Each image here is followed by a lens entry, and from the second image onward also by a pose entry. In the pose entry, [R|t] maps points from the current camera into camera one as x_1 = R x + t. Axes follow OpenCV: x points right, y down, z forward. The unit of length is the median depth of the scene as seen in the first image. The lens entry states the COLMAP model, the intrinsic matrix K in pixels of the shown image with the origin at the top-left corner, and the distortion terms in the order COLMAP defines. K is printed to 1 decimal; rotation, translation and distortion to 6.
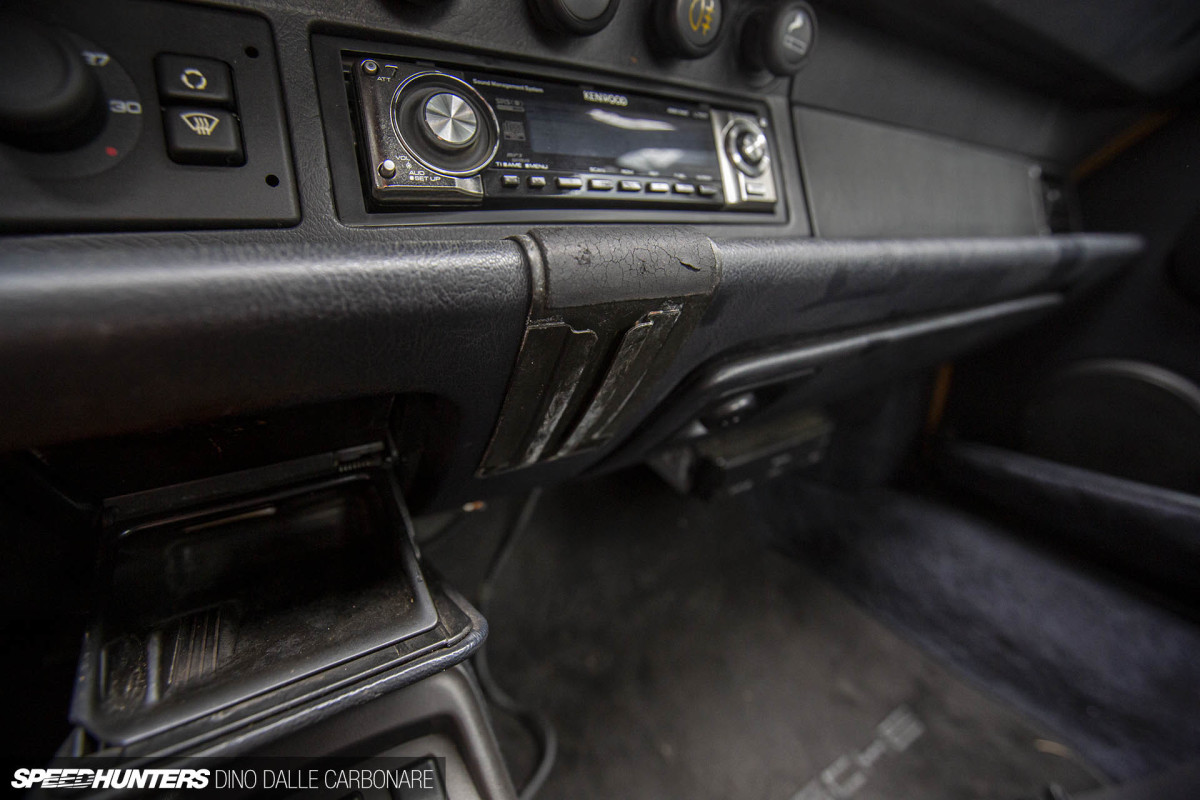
lens RADIAL K [[524.3, 0, 600.0], [0, 524.3, 400.0], [0, 0, 1]] dist [-0.067509, 0.014338]
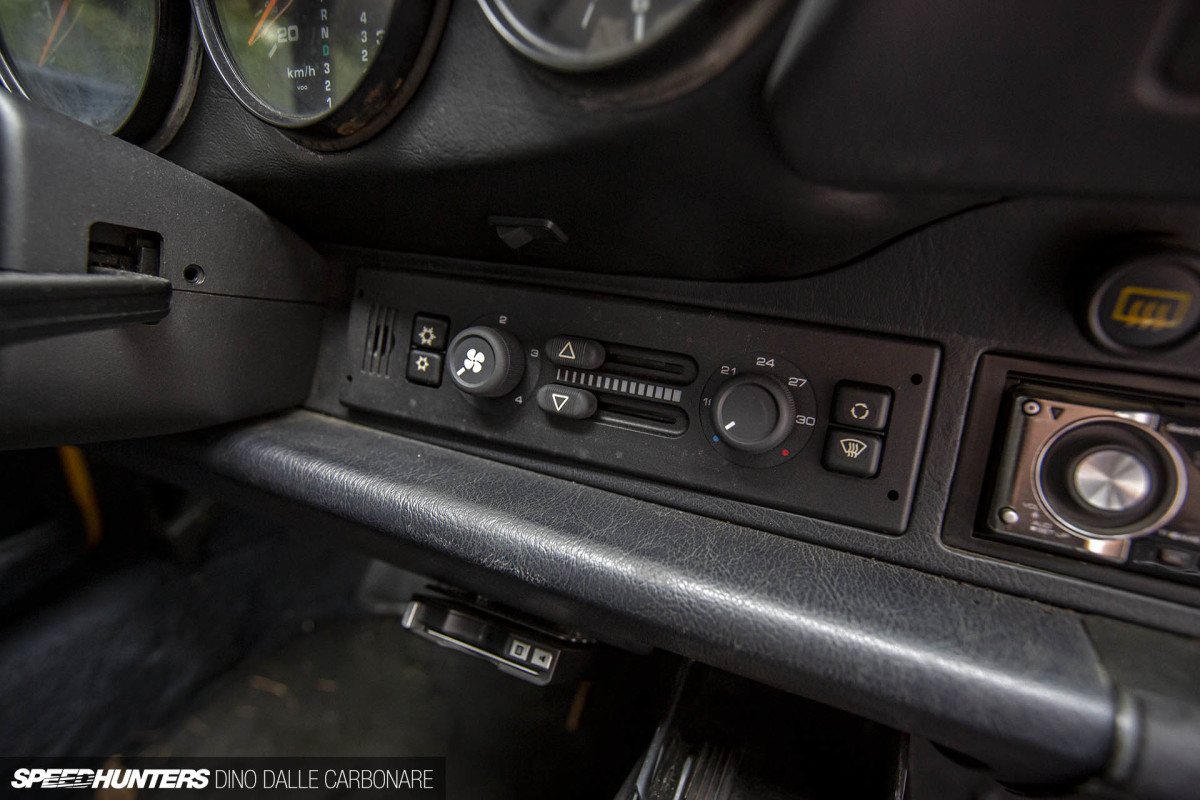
lens RADIAL K [[648.1, 0, 600.0], [0, 648.1, 400.0], [0, 0, 1]] dist [-0.070999, 0.041094]
pose [[0.539141, 0.320474, -0.778860, 0.031141], [-0.290795, 0.938737, 0.184964, -0.654866], [0.790421, 0.126767, 0.599304, -0.358605]]
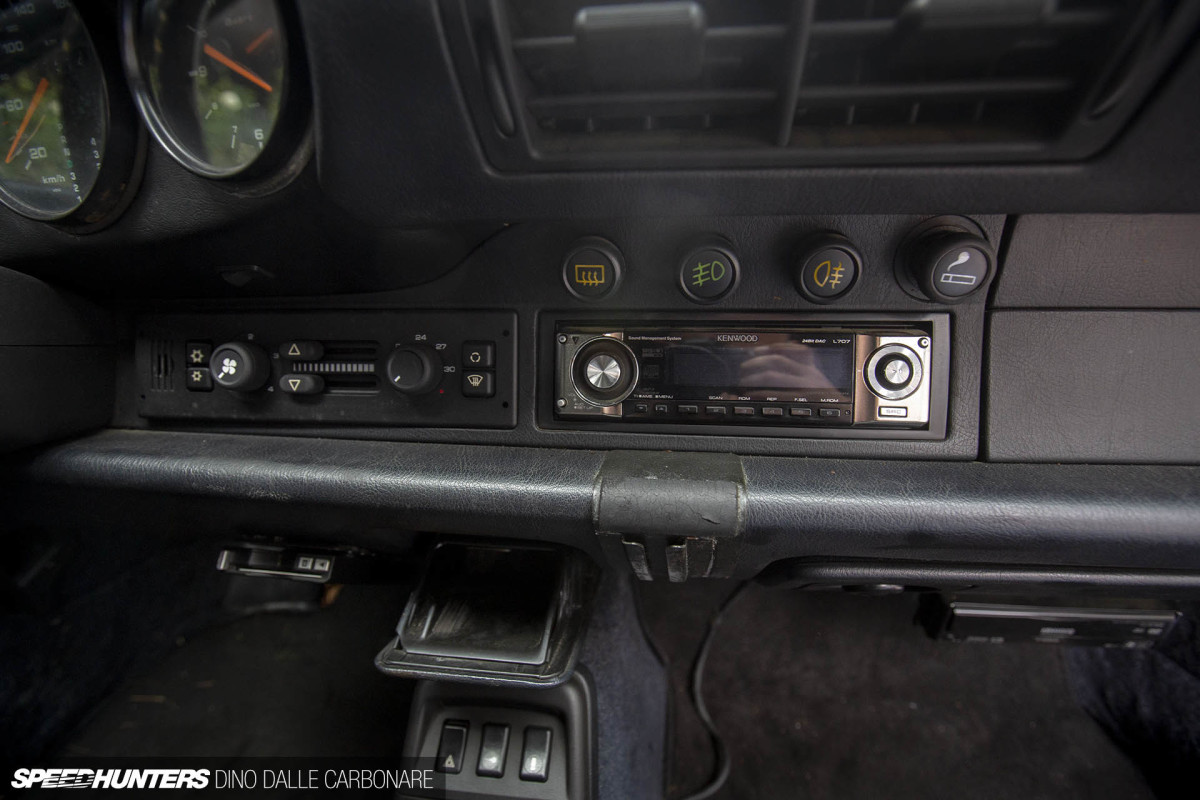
lens RADIAL K [[563.2, 0, 600.0], [0, 563.2, 400.0], [0, 0, 1]] dist [-0.048179, 0.010011]
pose [[0.755393, 0.212518, -0.619853, 0.820878], [-0.169444, 0.977125, 0.128514, -0.719566], [0.632985, 0.007951, 0.774123, -0.347726]]
